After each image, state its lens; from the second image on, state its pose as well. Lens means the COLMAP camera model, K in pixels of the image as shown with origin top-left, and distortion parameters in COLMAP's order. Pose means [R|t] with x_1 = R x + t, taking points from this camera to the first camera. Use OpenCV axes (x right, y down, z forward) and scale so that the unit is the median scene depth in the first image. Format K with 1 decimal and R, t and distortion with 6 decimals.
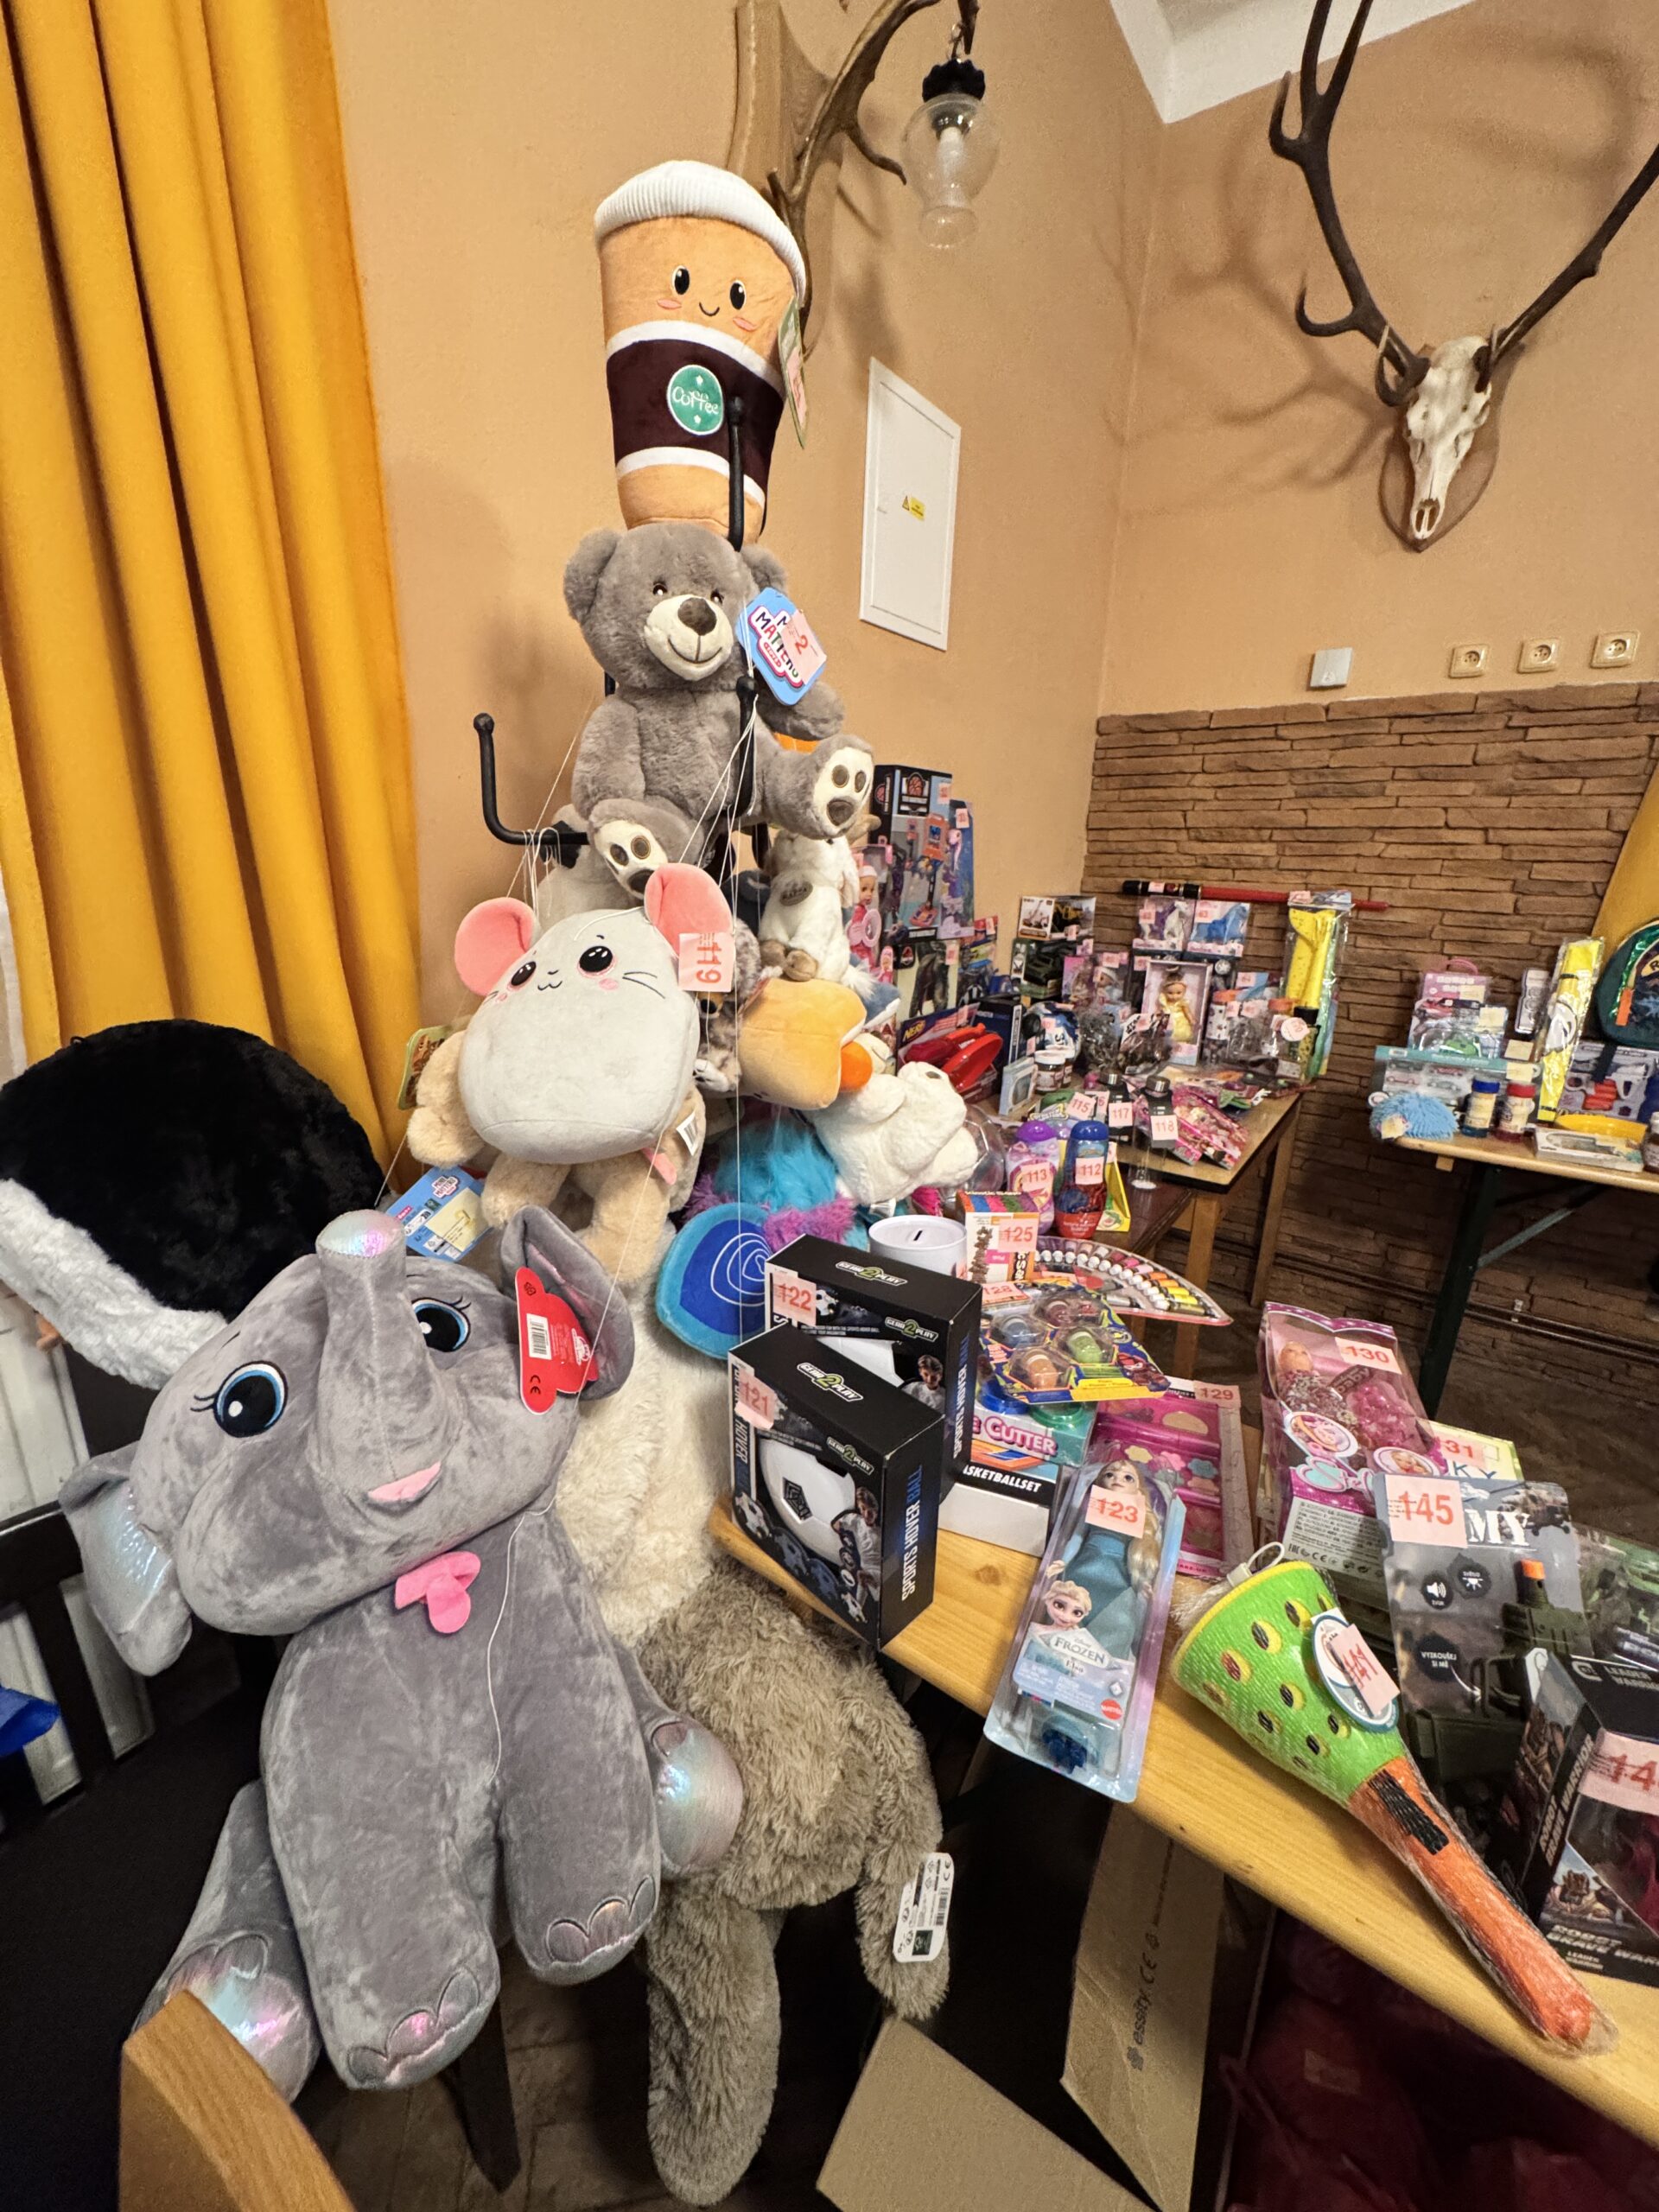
lens RADIAL K [[867.6, 0, 823.0], [0, 867.6, 1102.8], [0, 0, 1]] dist [-0.012891, -0.000535]
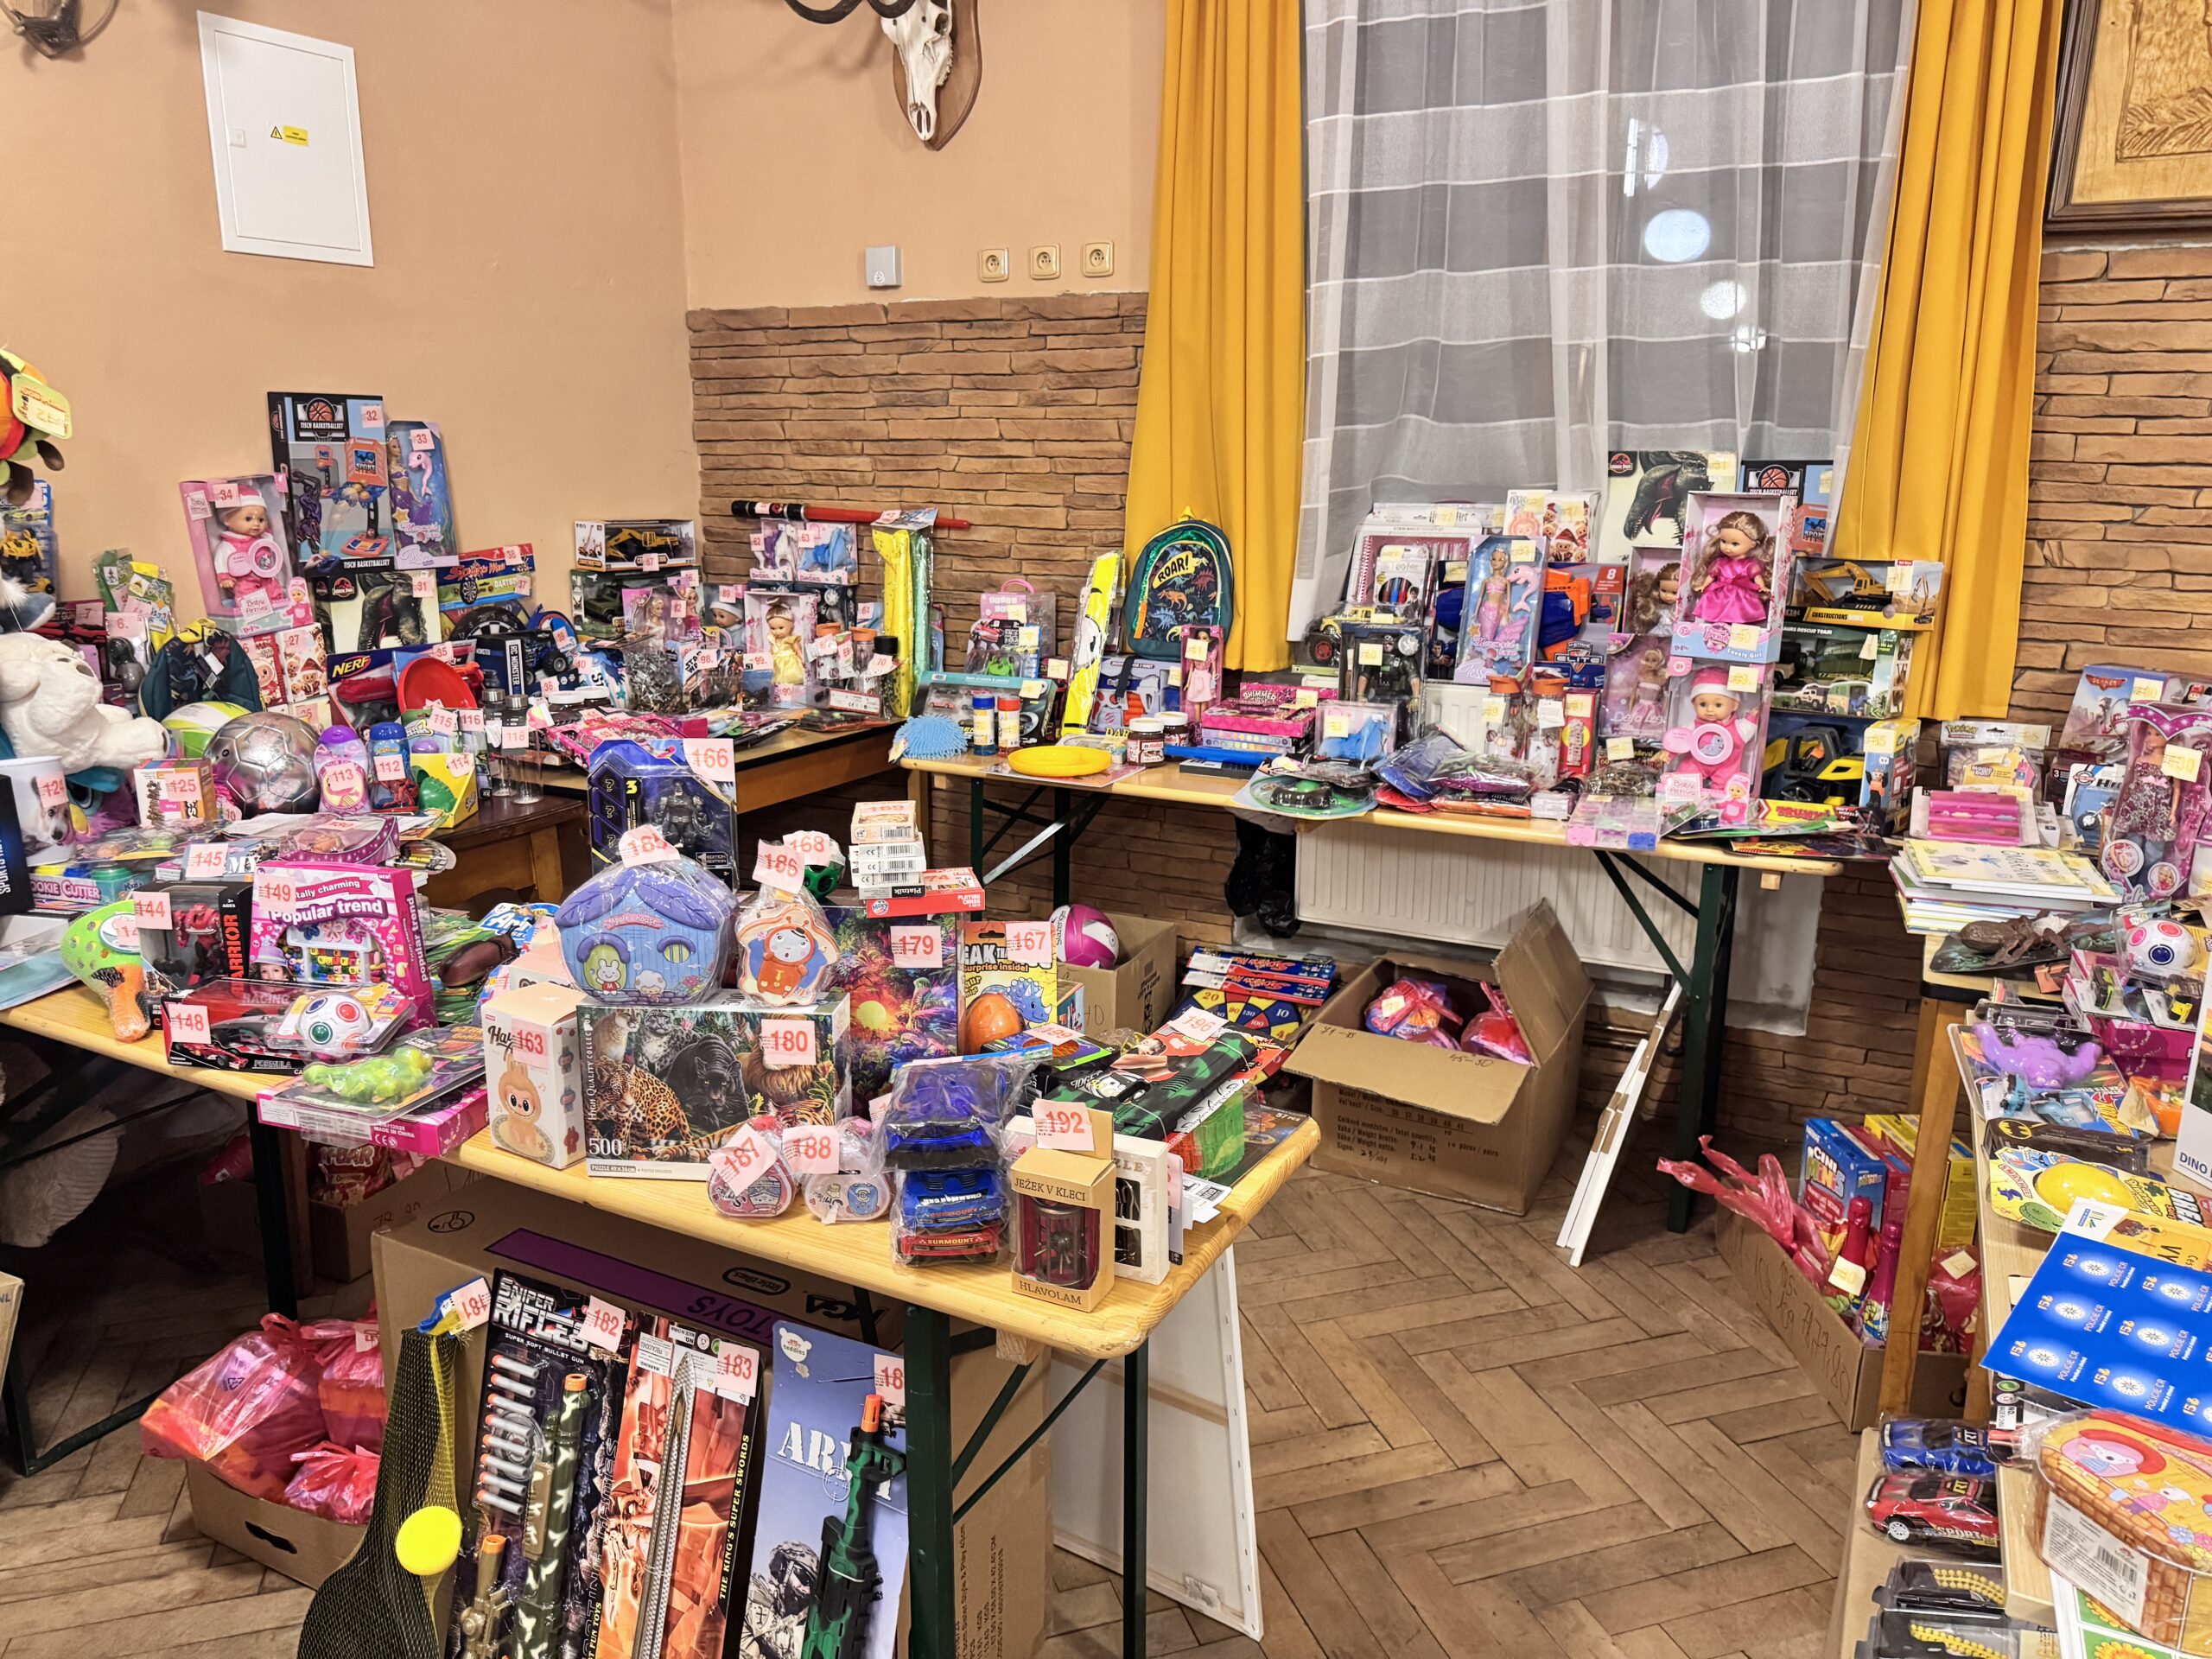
lens RADIAL K [[1541.3, 0, 1112.0], [0, 1541.3, 852.6], [0, 0, 1]] dist [0.005290, -0.028714]
pose [[0.987172, -0.051721, 0.151054, 0.576185], [0.055403, 0.998258, -0.020267, 0.174516], [-0.149743, 0.028376, 0.988318, -0.678631]]
